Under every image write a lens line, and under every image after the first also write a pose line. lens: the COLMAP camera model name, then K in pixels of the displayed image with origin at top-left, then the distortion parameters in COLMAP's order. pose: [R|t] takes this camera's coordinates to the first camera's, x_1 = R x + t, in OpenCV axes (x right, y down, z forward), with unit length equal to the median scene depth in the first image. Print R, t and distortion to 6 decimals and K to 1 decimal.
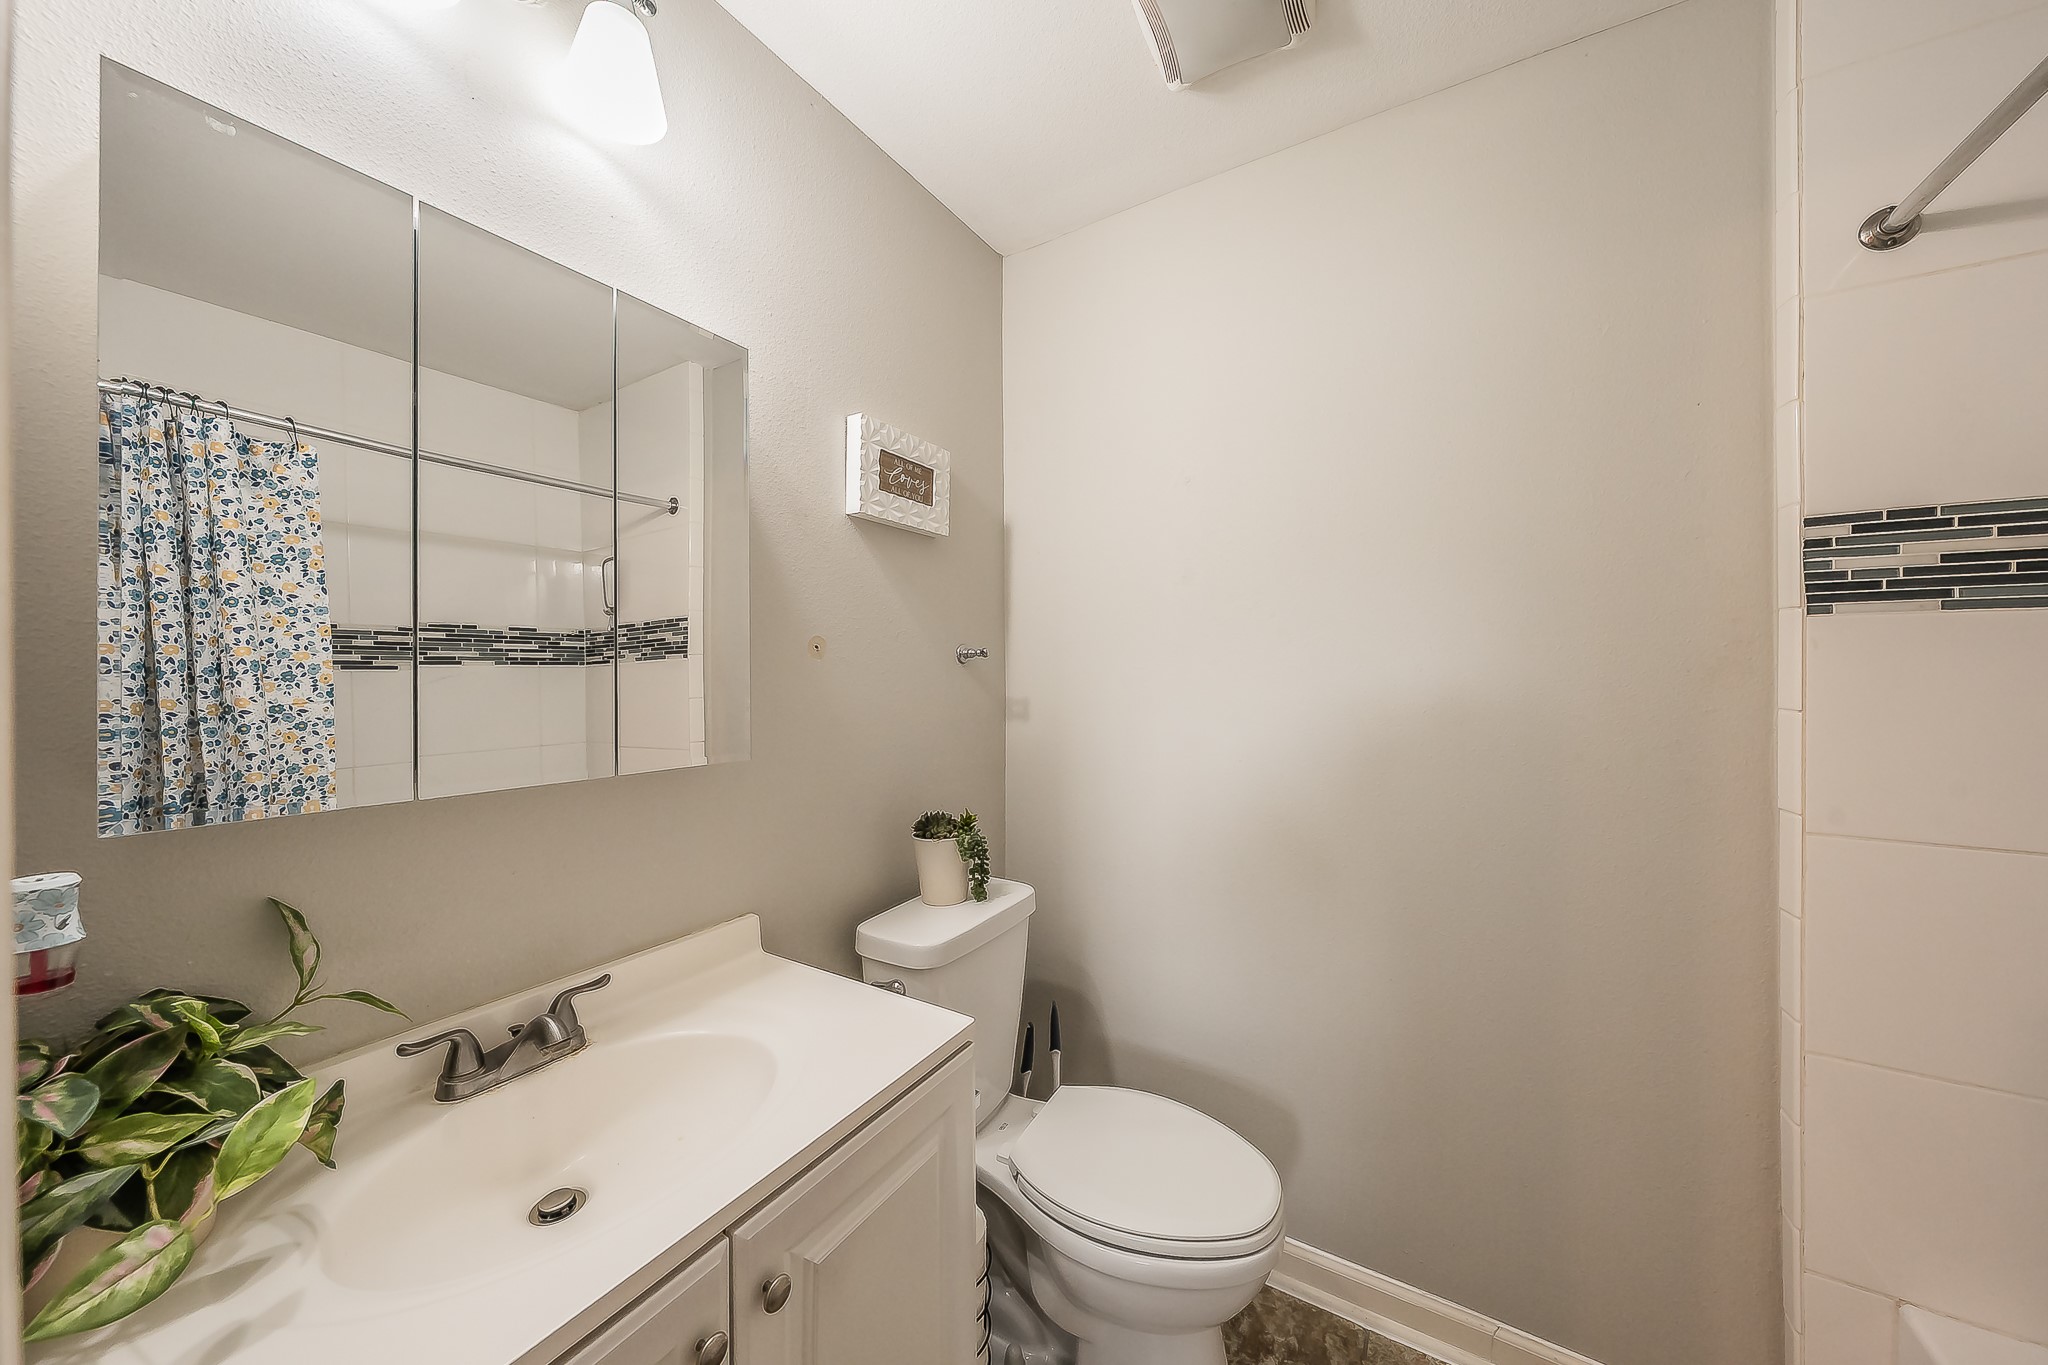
lens RADIAL K [[706.7, 0, 1024.0], [0, 706.7, 678.0], [0, 0, 1]] dist [0.002240, 0.000088]
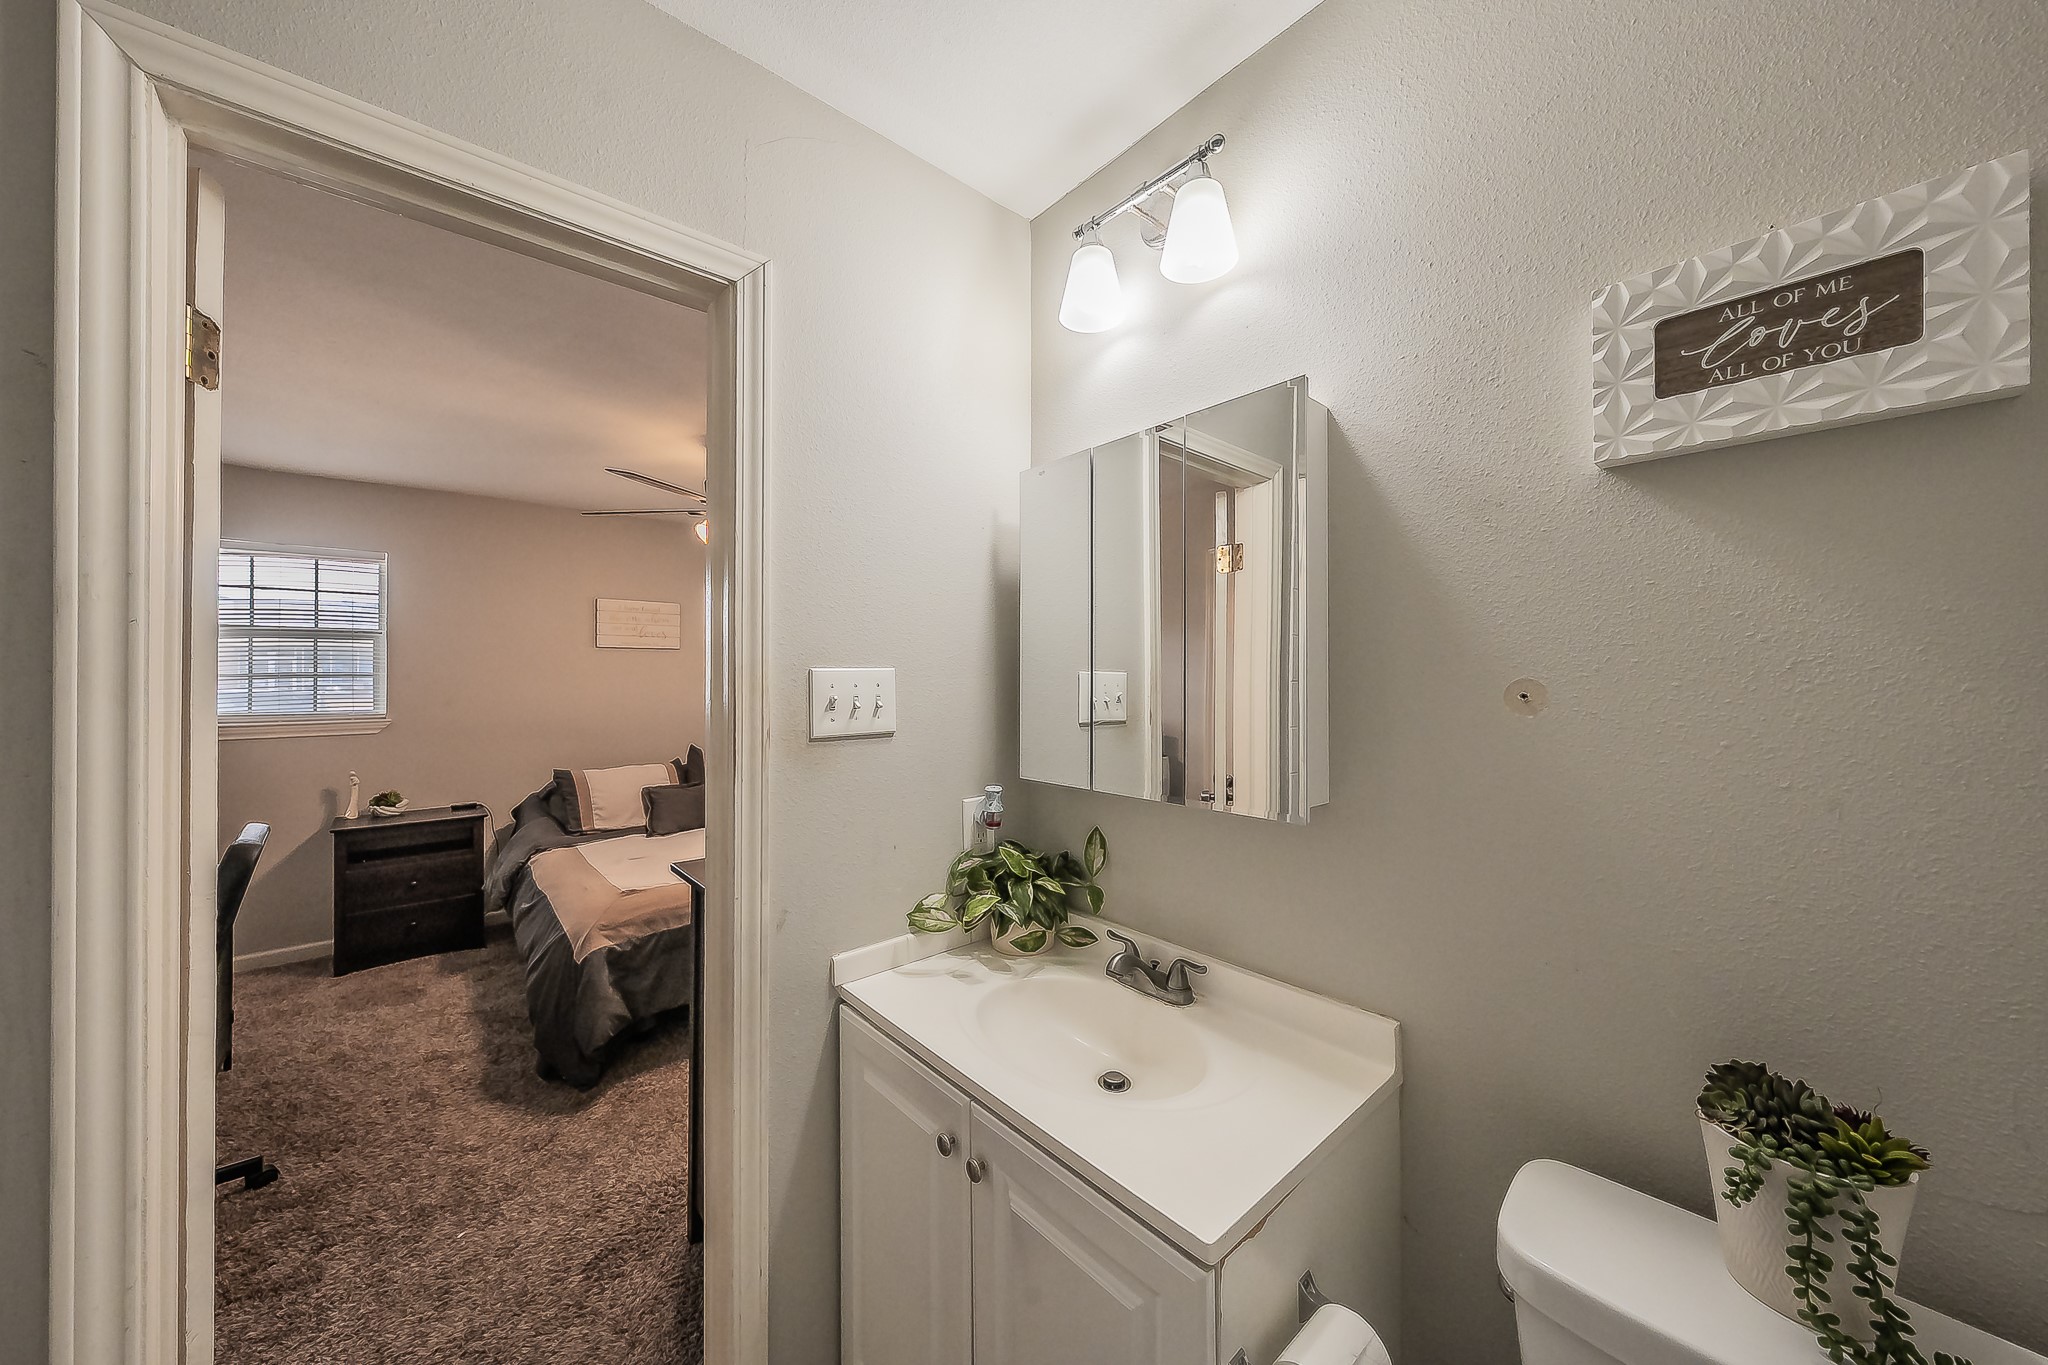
lens RADIAL K [[706.7, 0, 1019.9], [0, 706.7, 674.5], [0, 0, 1]] dist [0.002240, 0.000088]
pose [[-0.313683, -0.006287, -0.949507, 0.462366], [-0.005399, 0.999974, -0.004837, -0.054540], [0.949512, 0.003609, -0.313709, 0.729426]]
